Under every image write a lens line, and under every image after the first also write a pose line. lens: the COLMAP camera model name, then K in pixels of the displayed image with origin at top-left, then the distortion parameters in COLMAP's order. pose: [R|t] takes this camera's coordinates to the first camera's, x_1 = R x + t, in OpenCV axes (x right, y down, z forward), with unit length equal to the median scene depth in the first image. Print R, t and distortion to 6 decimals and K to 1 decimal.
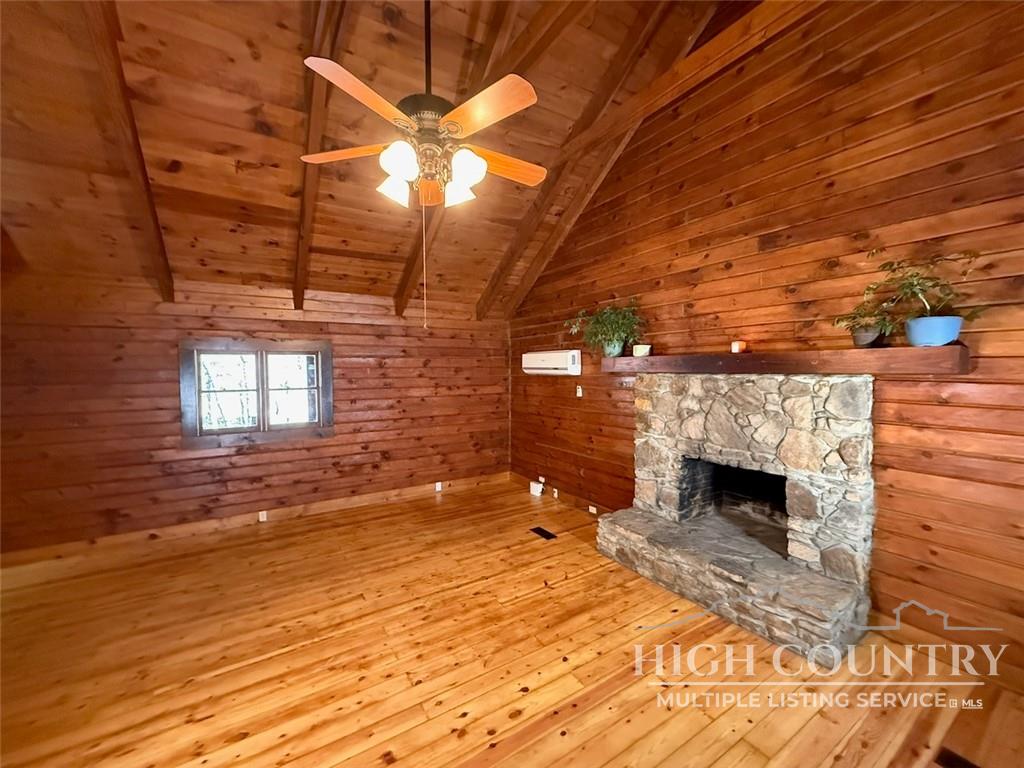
lens RADIAL K [[411.3, 0, 512.2], [0, 411.3, 385.2], [0, 0, 1]] dist [0.002692, 0.000242]
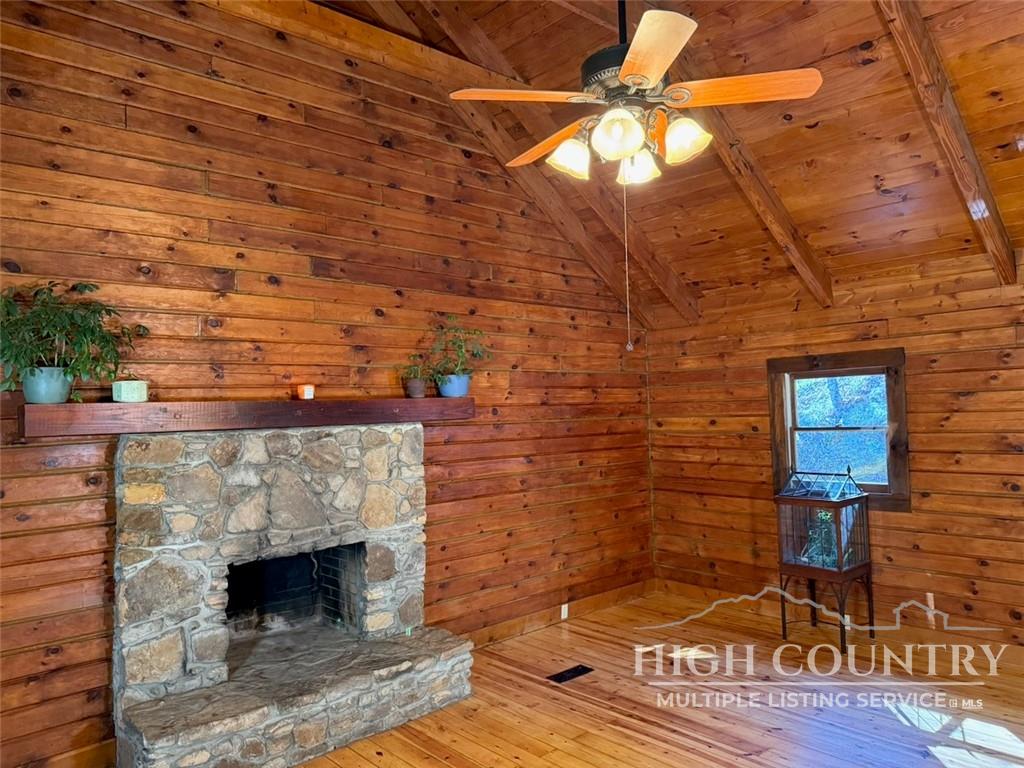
lens RADIAL K [[723.0, 0, 512.7], [0, 723.0, 380.9], [0, 0, 1]] dist [0.053865, -0.004952]
pose [[-0.168878, 0.050258, 0.984355, -0.815540], [0.073347, 0.996571, -0.038298, -0.031869], [-0.982904, 0.065732, -0.171985, 0.823103]]
